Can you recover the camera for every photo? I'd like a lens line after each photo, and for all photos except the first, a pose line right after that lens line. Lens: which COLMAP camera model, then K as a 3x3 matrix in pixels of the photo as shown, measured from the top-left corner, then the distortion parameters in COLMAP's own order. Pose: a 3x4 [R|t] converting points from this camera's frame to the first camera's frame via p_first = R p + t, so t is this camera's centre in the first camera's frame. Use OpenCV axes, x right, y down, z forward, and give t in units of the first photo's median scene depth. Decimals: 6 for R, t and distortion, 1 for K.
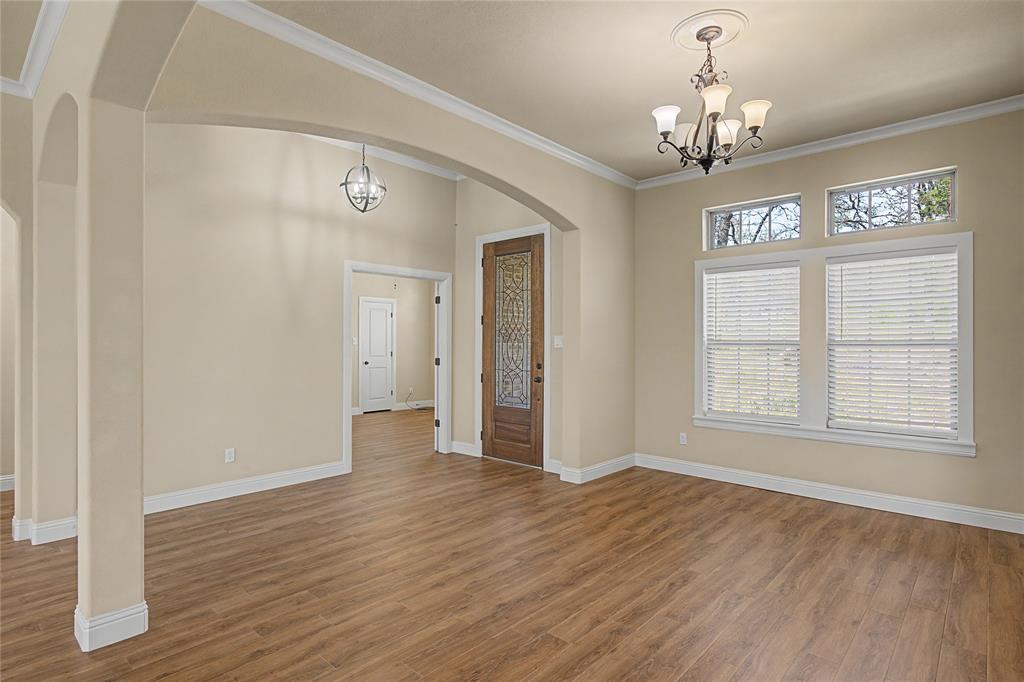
lens RADIAL K [[528.1, 0, 506.8], [0, 528.1, 341.0], [0, 0, 1]] dist [-0.011495, 0.005469]
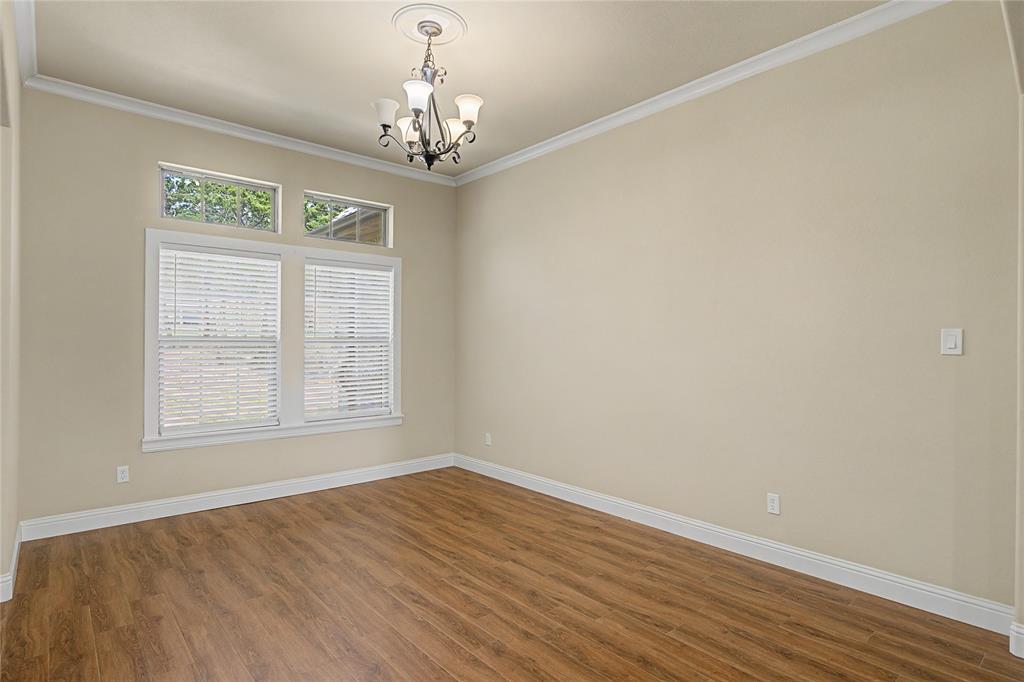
lens RADIAL K [[543.6, 0, 518.3], [0, 543.6, 341.3], [0, 0, 1]] dist [-0.011596, 0.002507]
pose [[0.090825, 0.000009, 0.995867, -0.376850], [-0.009164, 0.999958, 0.000827, 0.001238], [-0.995825, -0.009201, 0.090821, 0.449781]]
